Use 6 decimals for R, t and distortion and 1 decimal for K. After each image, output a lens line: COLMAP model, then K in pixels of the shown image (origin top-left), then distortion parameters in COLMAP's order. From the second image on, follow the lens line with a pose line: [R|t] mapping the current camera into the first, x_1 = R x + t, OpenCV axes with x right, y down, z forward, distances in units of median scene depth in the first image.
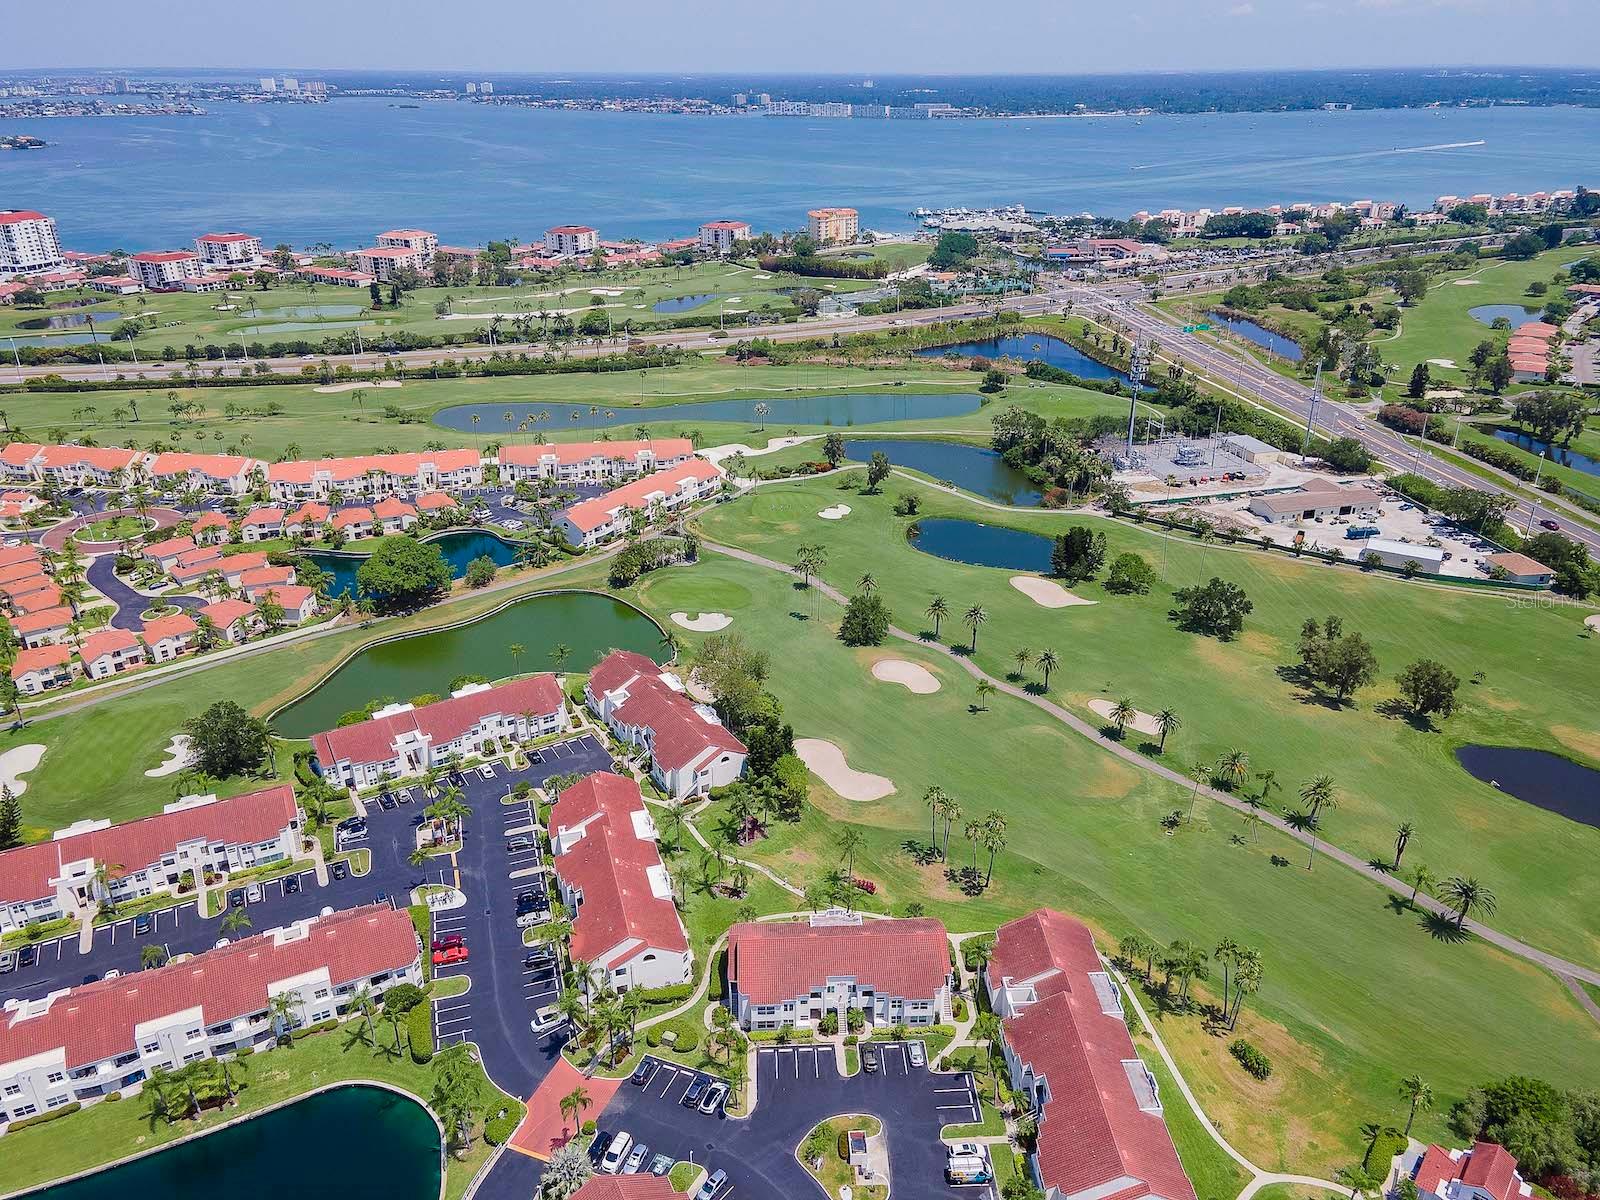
lens RADIAL K [[1158.1, 0, 801.7], [0, 1158.1, 596.3], [0, 0, 1]] dist [0.037832, 0.024318]
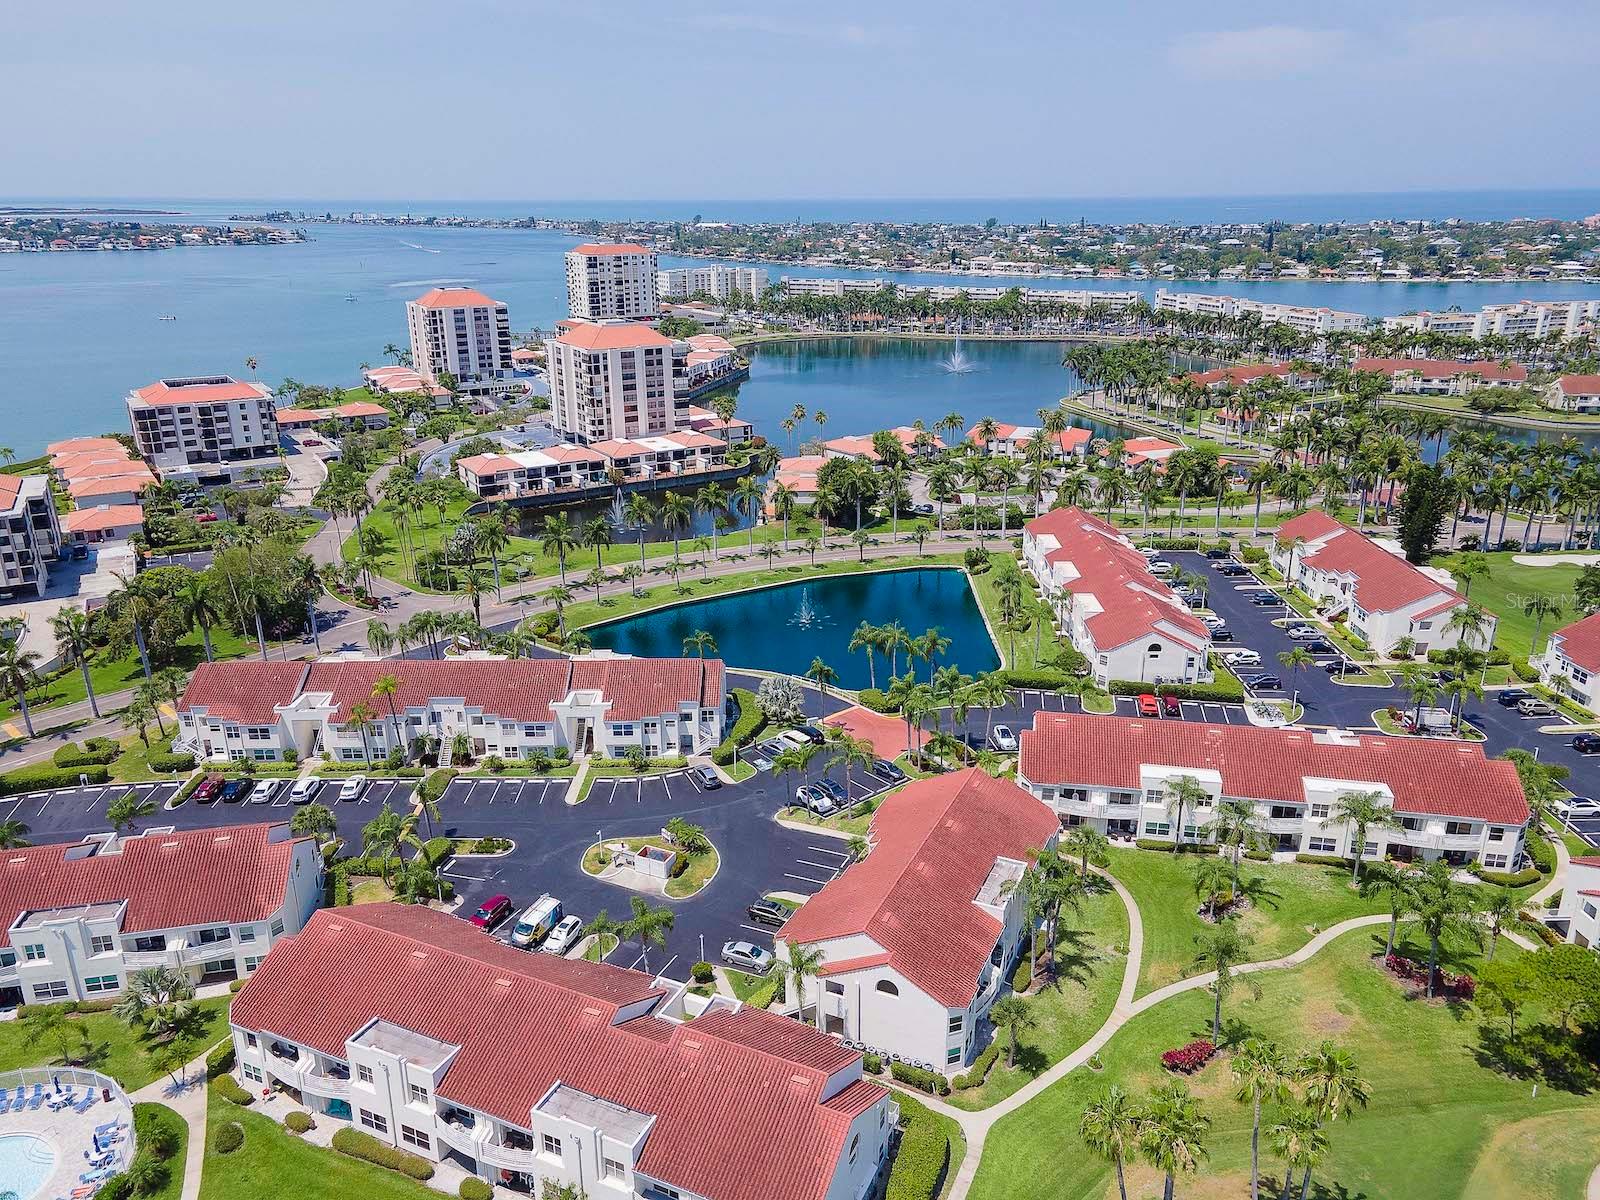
lens RADIAL K [[1158.1, 0, 807.3], [0, 1158.1, 598.3], [0, 0, 1]] dist [0.037832, 0.024318]
pose [[-0.458687, 0.295931, -0.837873, 0.407025], [-0.363454, 0.797954, 0.480802, -0.056303], [0.810868, 0.525066, -0.258454, 0.802158]]
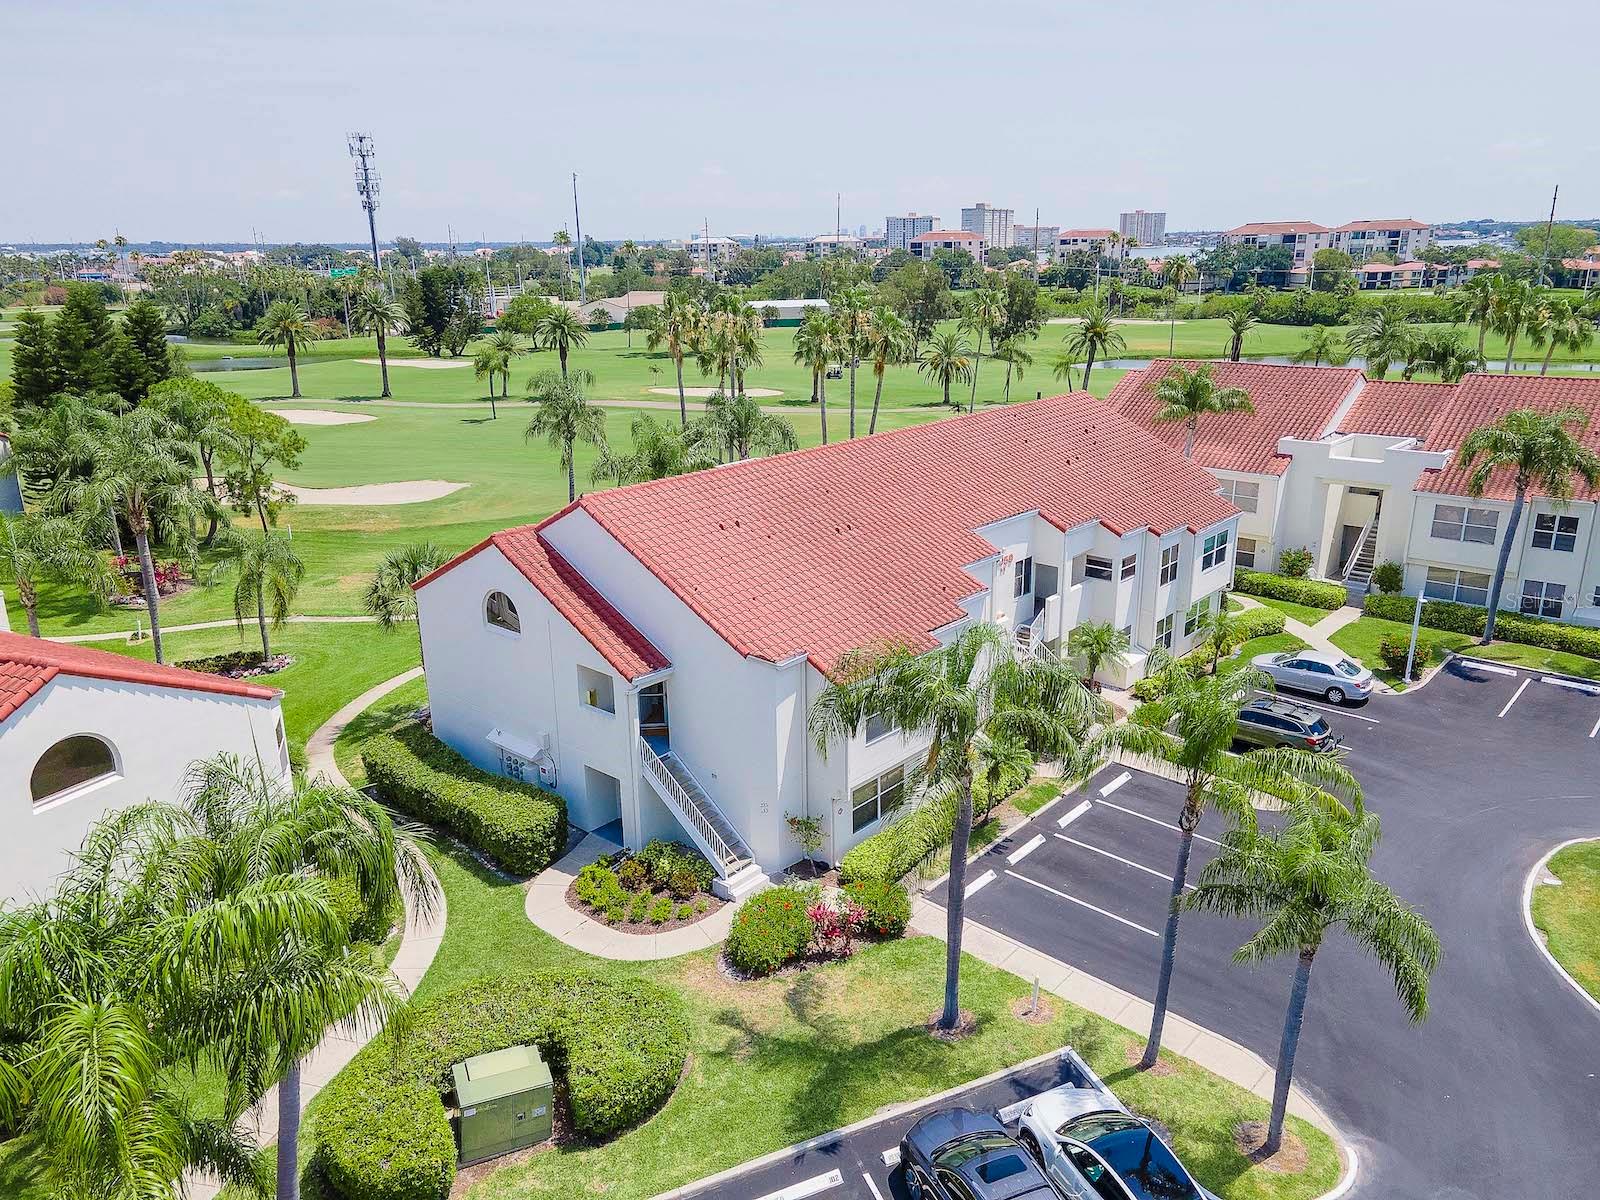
lens RADIAL K [[1158.1, 0, 805.9], [0, 1158.1, 596.7], [0, 0, 1]] dist [0.037832, 0.024318]
pose [[0.693967, -0.219371, 0.685774, -0.128291], [0.311033, 0.950338, -0.010748, 0.250027], [-0.649360, 0.220757, 0.727735, 0.642126]]
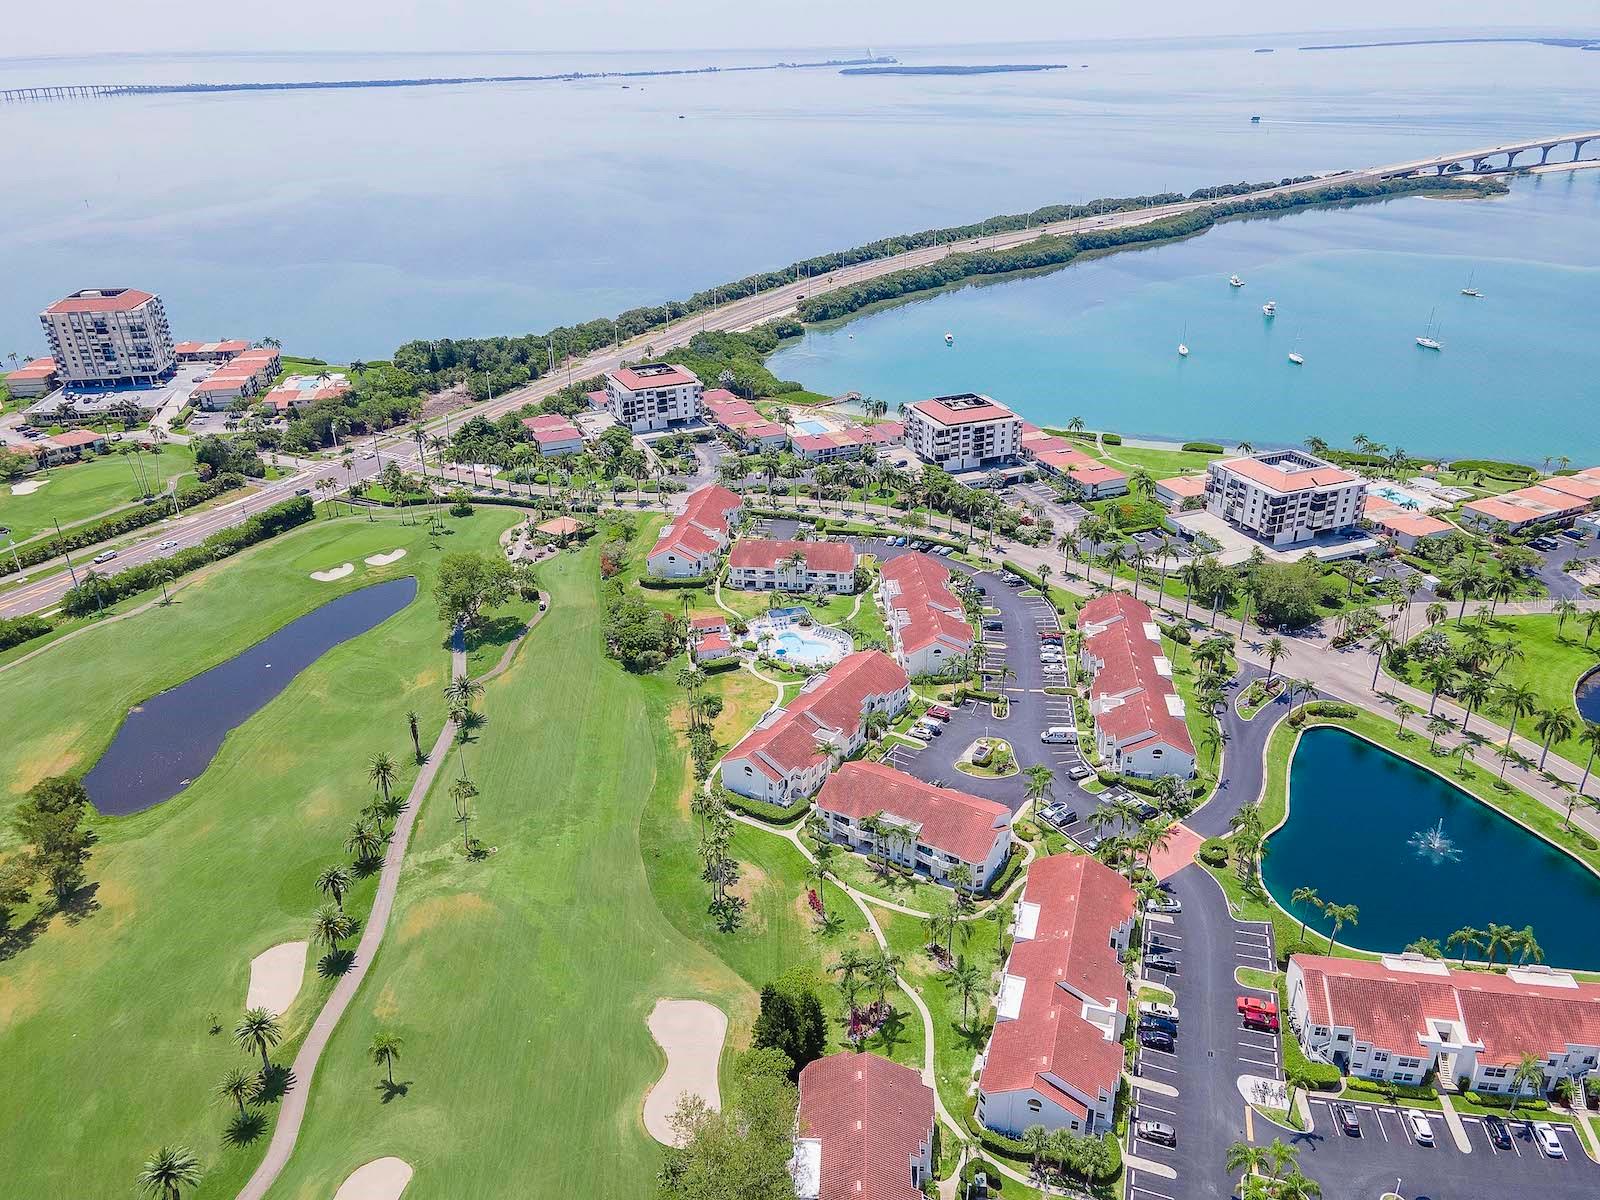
lens RADIAL K [[1158.1, 0, 808.6], [0, 1158.1, 597.8], [0, 0, 1]] dist [0.037832, 0.024318]
pose [[-0.822770, -0.230834, 0.519389, -0.341690], [0.253032, 0.669506, 0.698381, -0.528306], [-0.508945, 0.706029, -0.492441, 1.155972]]
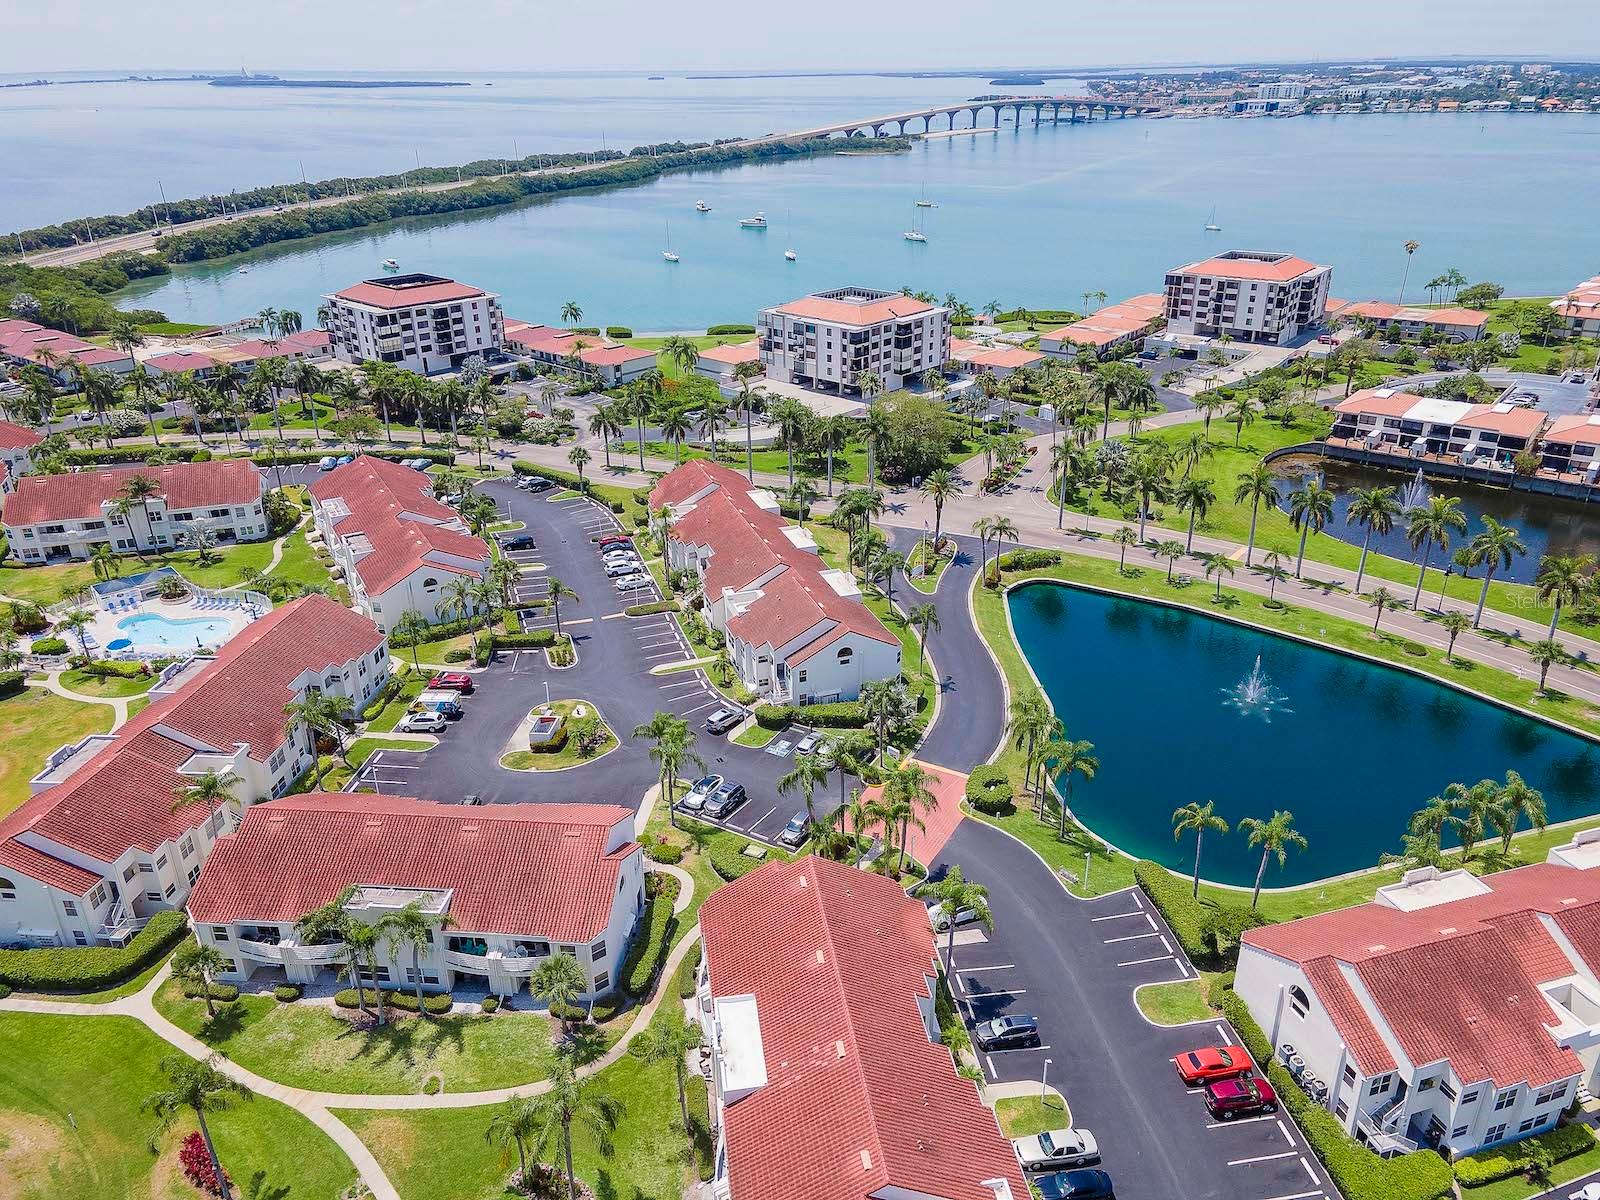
lens RADIAL K [[1158.1, 0, 809.1], [0, 1158.1, 594.7], [0, 0, 1]] dist [0.037832, 0.024318]
pose [[-0.989288, -0.048138, 0.137808, -0.164742], [0.072401, 0.657944, 0.749579, -0.130585], [-0.126754, 0.751527, -0.647411, 0.965419]]
